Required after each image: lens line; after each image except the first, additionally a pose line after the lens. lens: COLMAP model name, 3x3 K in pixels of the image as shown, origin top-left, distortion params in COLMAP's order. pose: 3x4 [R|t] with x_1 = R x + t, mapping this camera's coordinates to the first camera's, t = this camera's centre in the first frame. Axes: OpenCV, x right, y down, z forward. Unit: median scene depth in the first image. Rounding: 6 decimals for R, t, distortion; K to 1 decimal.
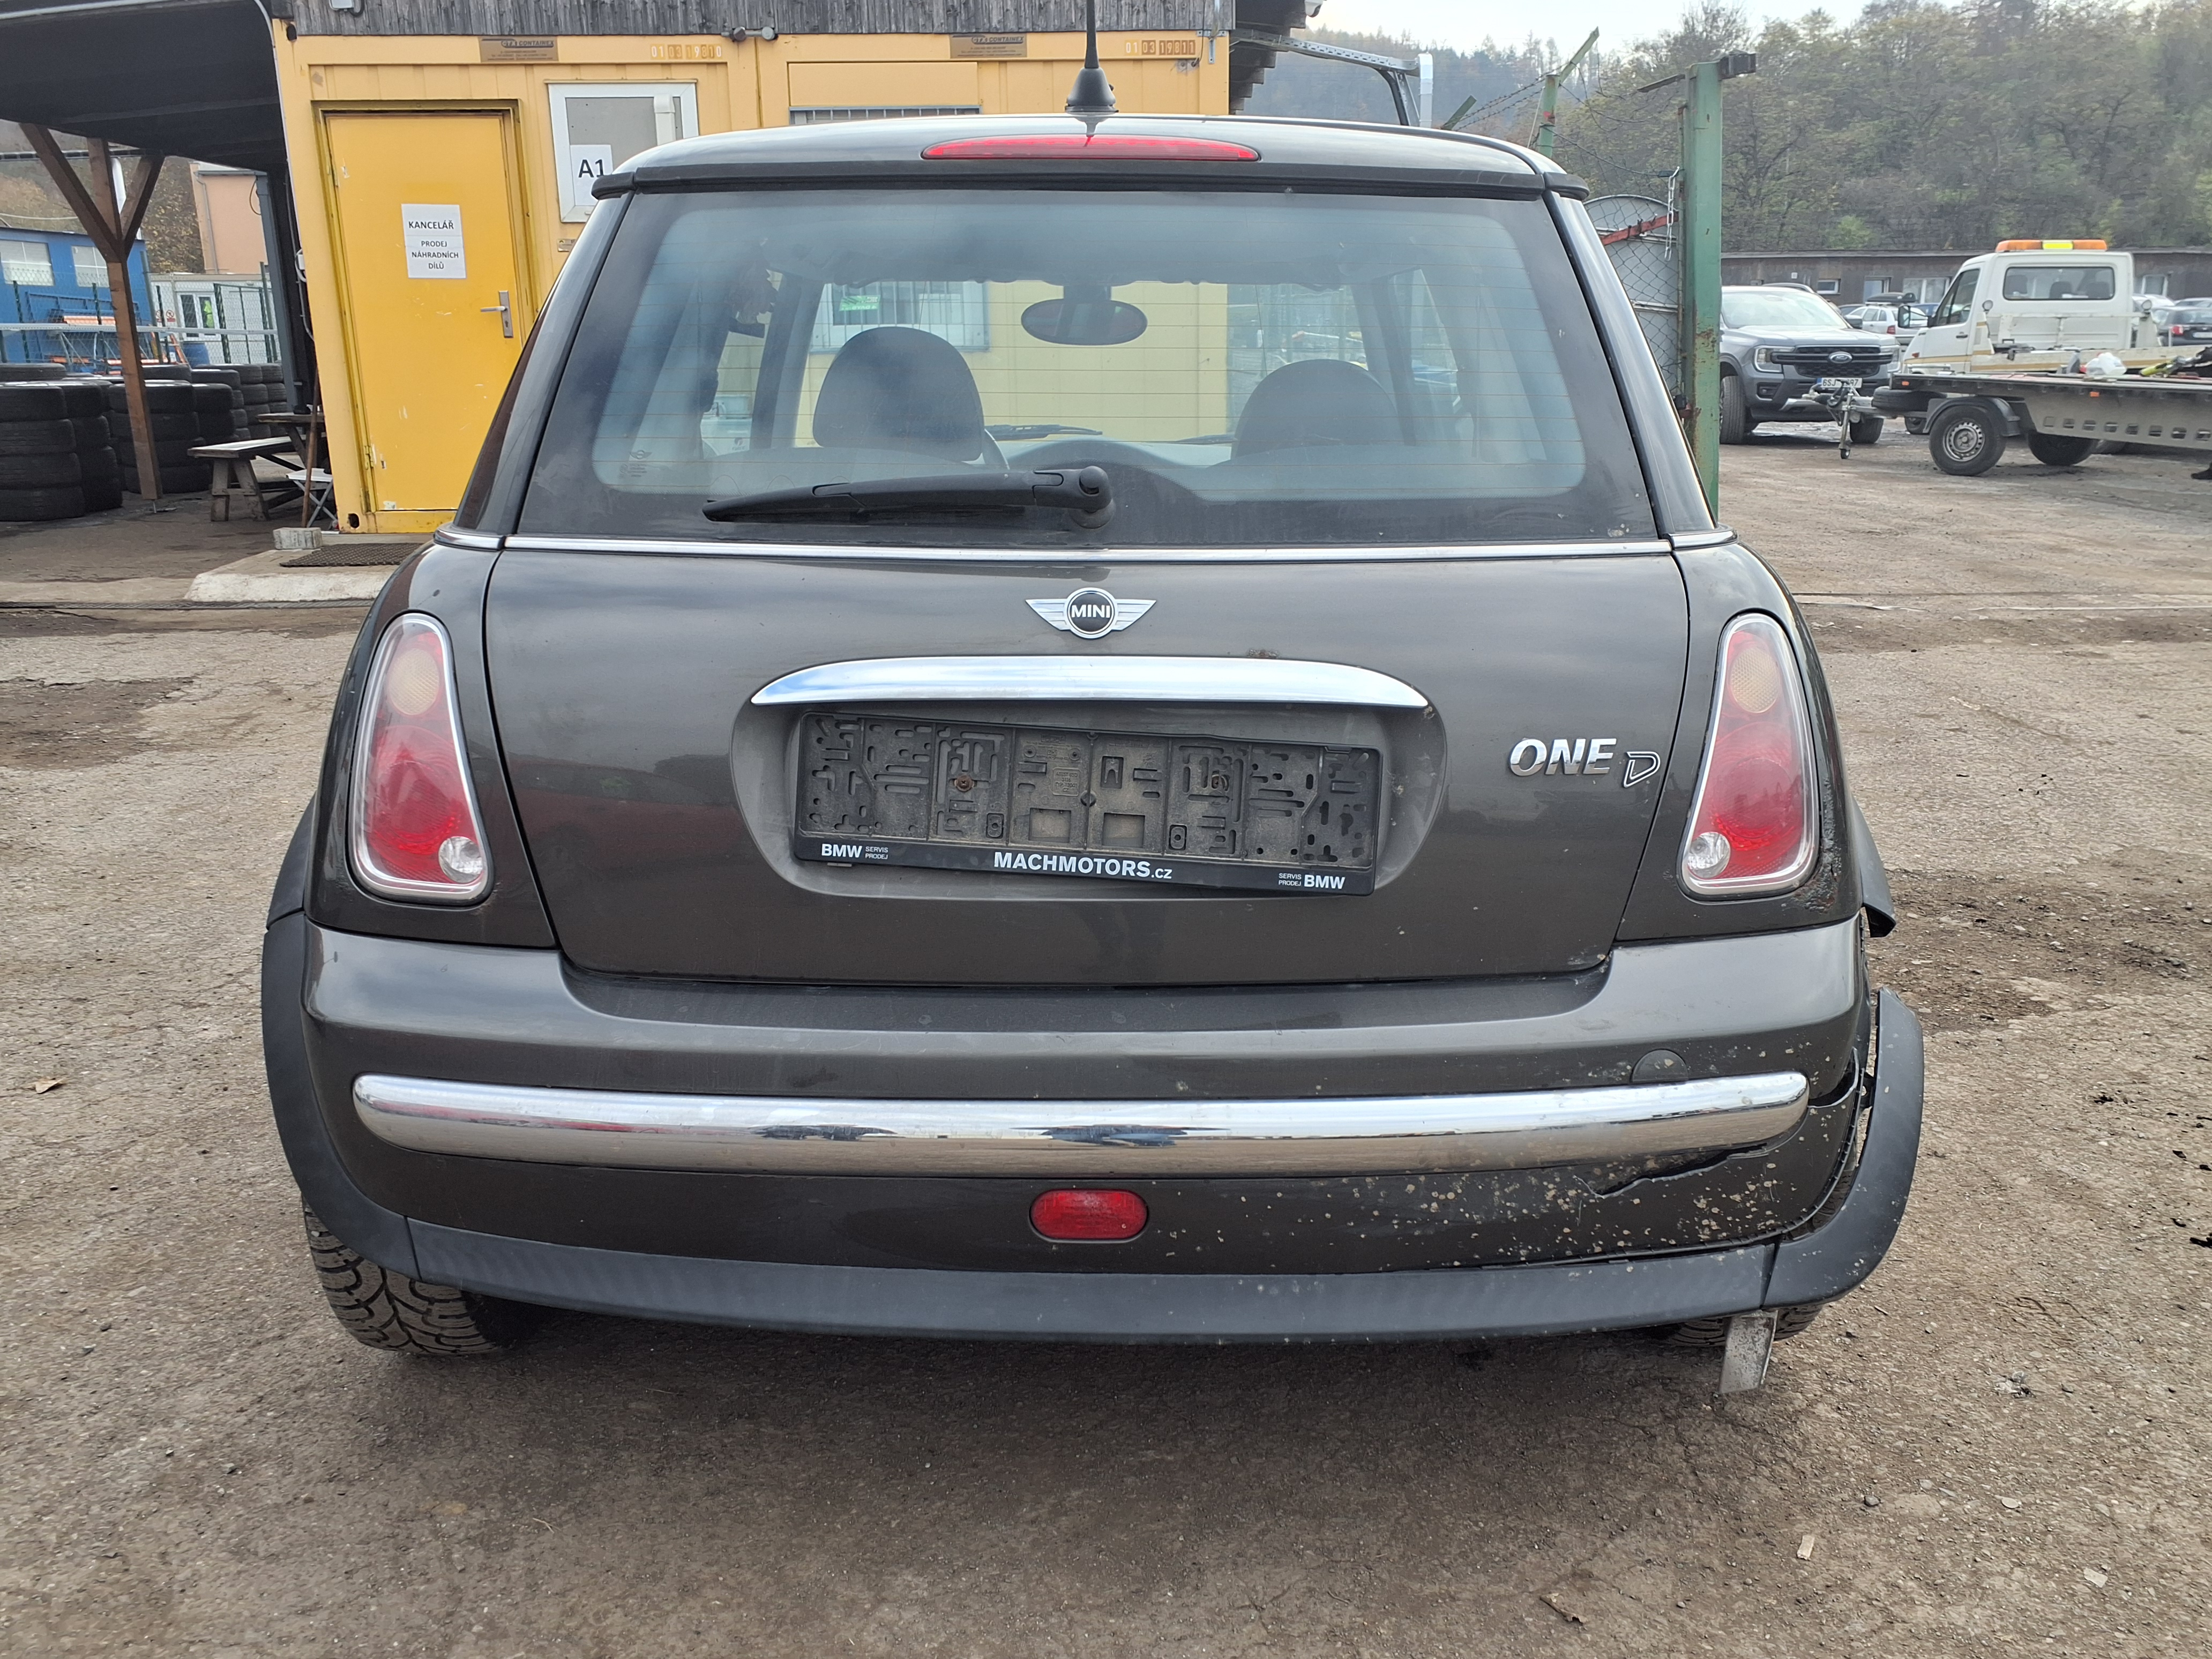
lens RADIAL K [[1834.7, 0, 1114.4], [0, 1834.7, 834.8], [0, 0, 1]] dist [0.054842, -0.061460]
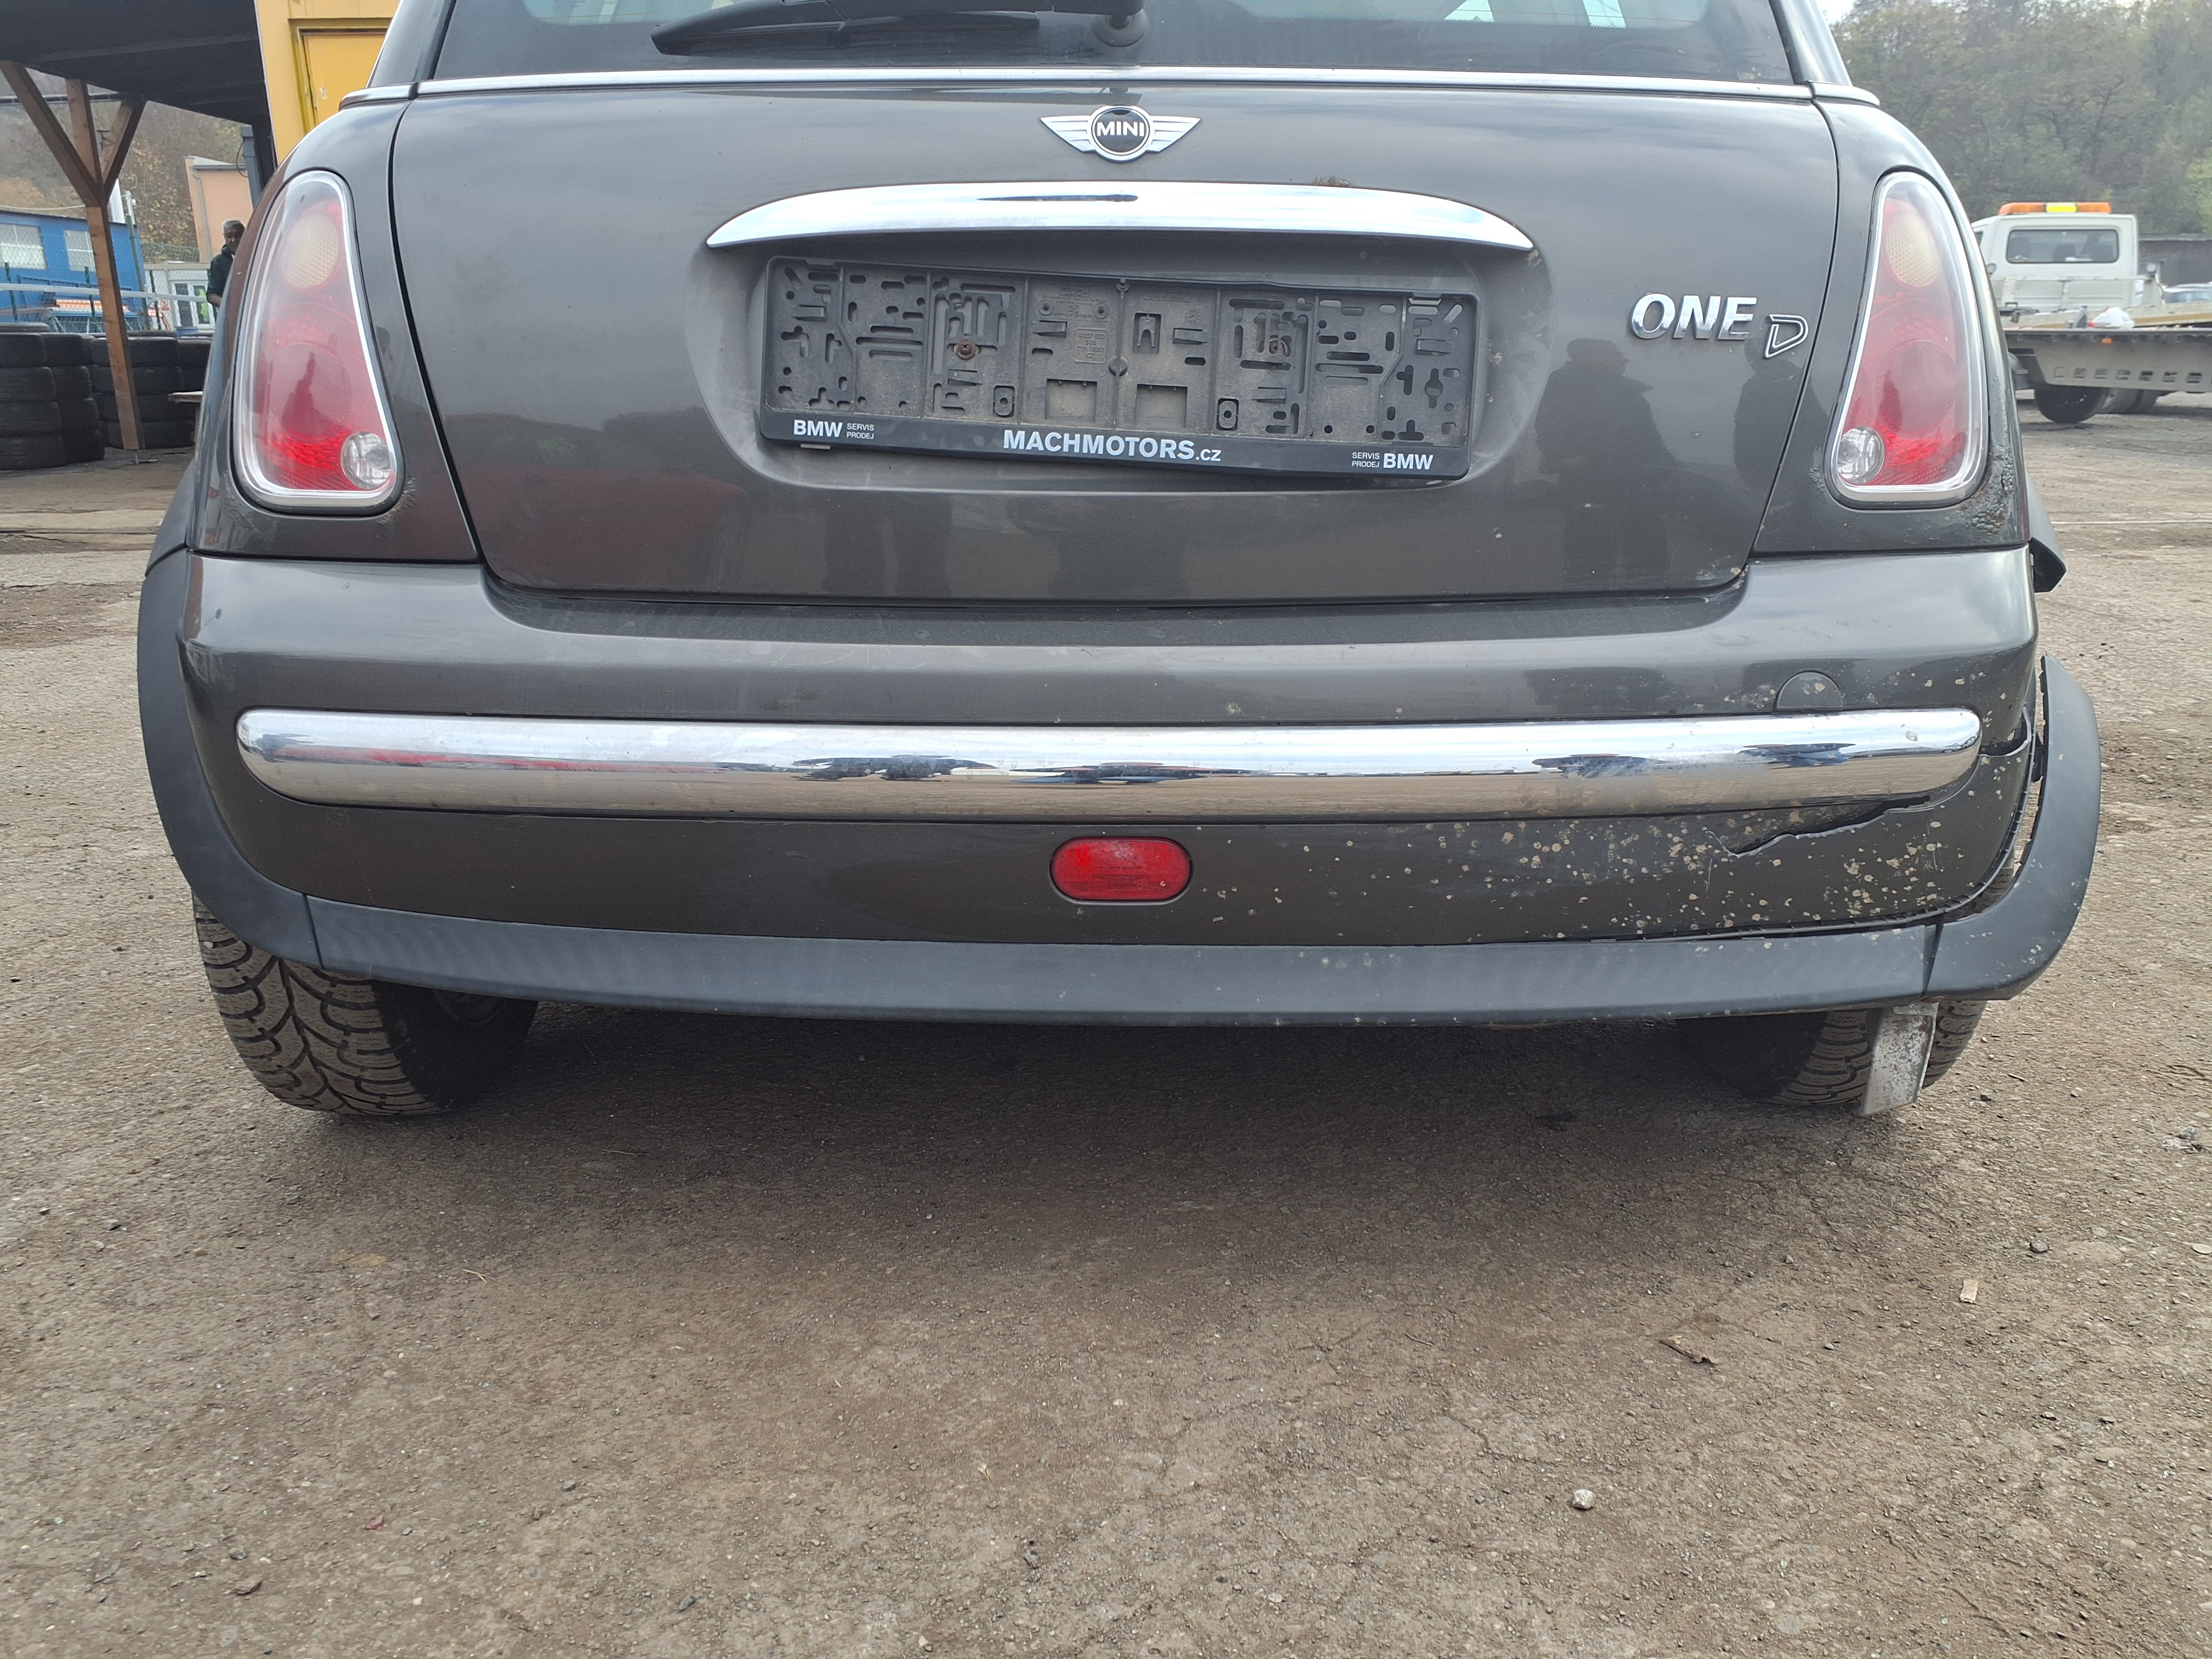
lens RADIAL K [[1831.0, 0, 1106.0], [0, 1831.0, 829.5], [0, 0, 1]] dist [0.047568, -0.054908]
pose [[0.999991, -0.003837, -0.001868, -0.017404], [0.003836, 0.999993, -0.000174, 0.173358], [0.001868, 0.000167, 0.999998, 0.159384]]
